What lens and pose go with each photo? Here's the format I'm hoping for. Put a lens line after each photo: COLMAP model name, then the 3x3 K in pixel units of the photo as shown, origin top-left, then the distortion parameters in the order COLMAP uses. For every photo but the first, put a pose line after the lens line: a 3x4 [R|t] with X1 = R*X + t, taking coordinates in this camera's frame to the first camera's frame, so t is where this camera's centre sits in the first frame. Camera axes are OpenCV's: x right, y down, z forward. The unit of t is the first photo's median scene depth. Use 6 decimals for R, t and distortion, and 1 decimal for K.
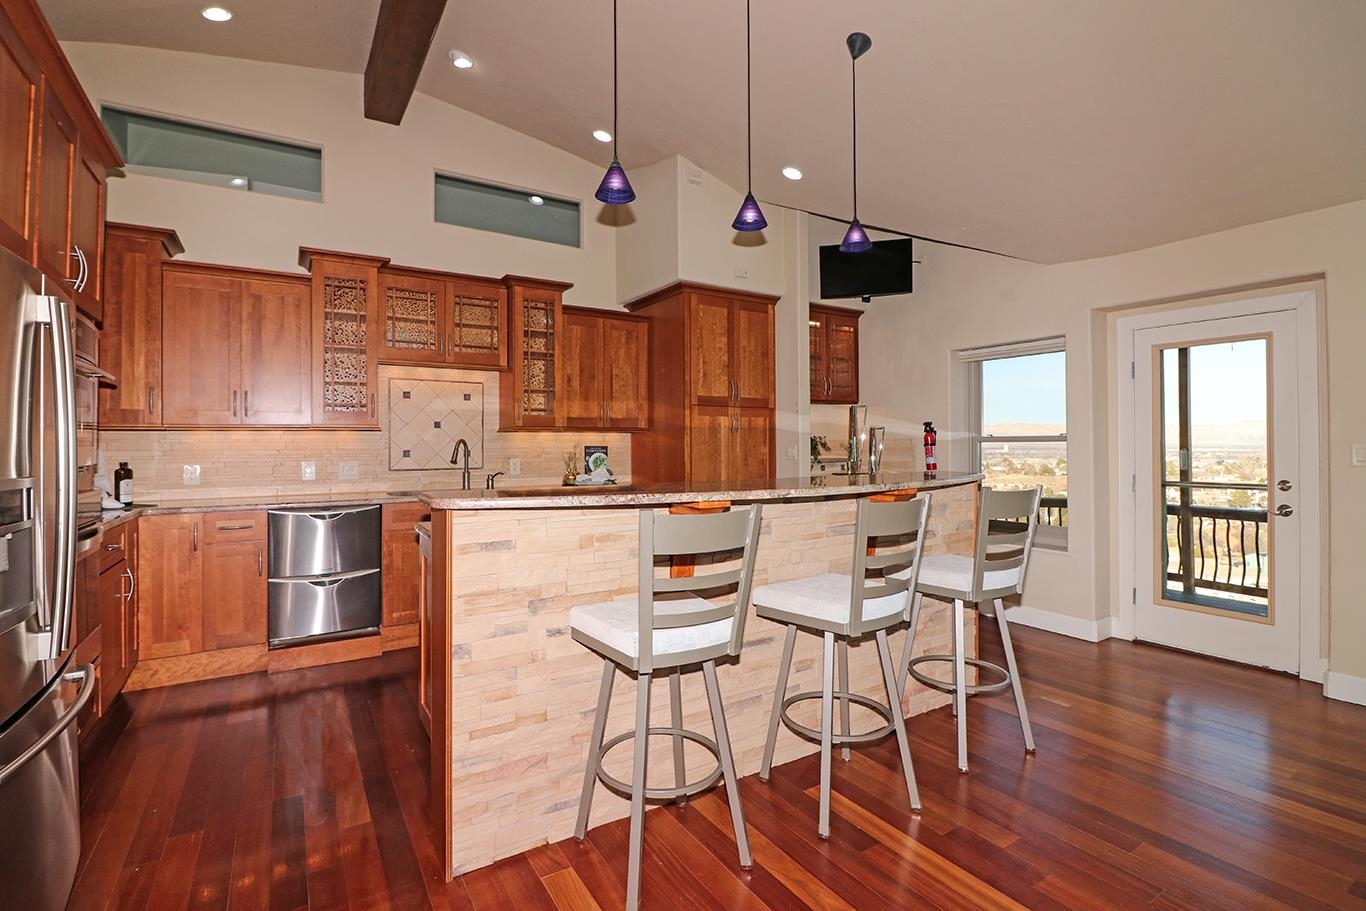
lens RADIAL K [[627.0, 0, 672.7], [0, 627.0, 438.8], [0, 0, 1]] dist [0.001387, -0.014973]
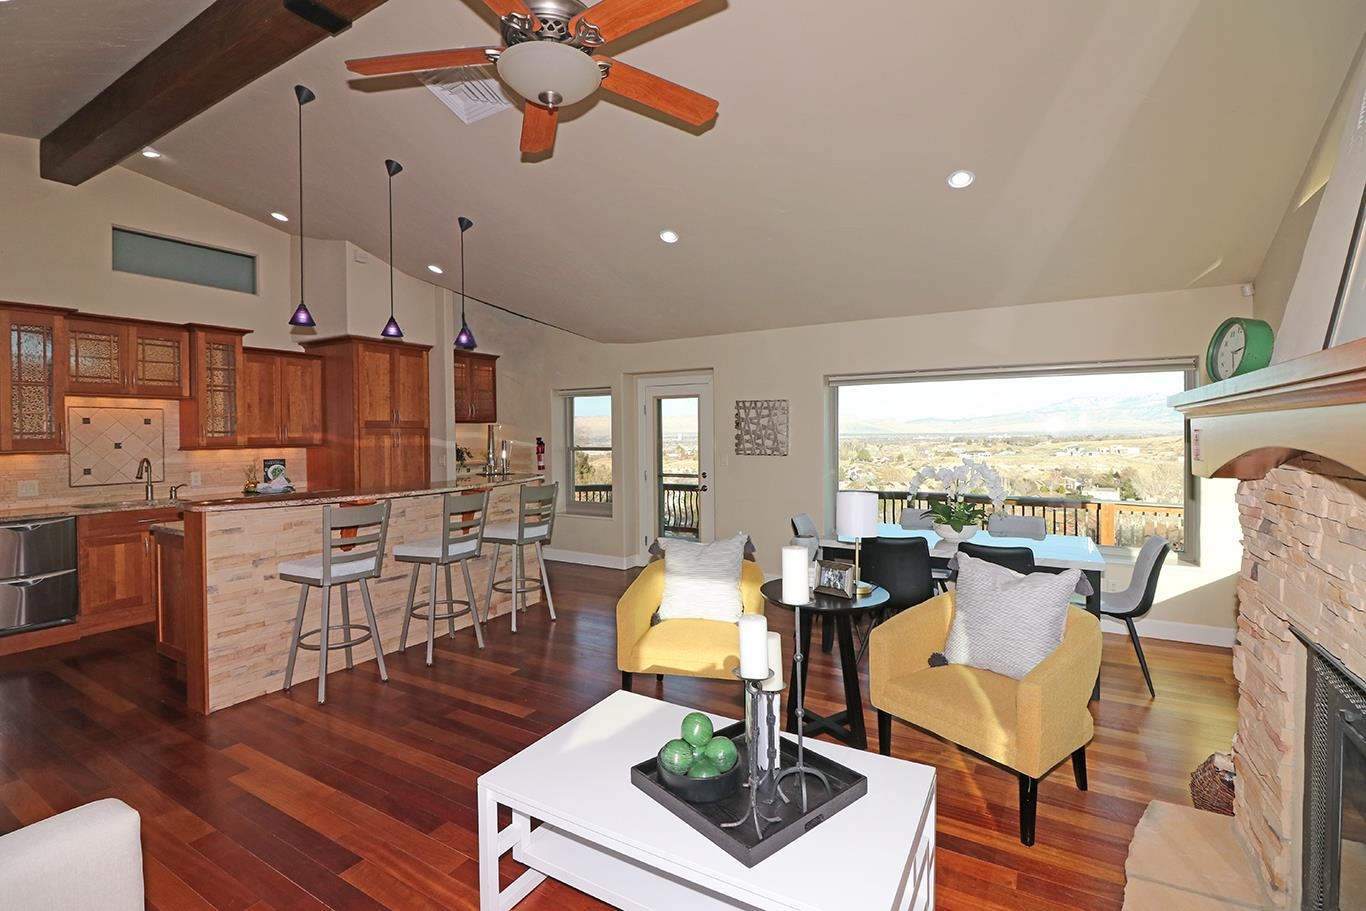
lens RADIAL K [[627.0, 0, 672.7], [0, 627.0, 438.8], [0, 0, 1]] dist [0.001387, -0.014973]
pose [[0.888234, -0.009966, 0.459284, 0.009362], [0.003131, 0.999873, 0.015640, -0.050459], [-0.459381, -0.012454, 0.888152, -0.500021]]
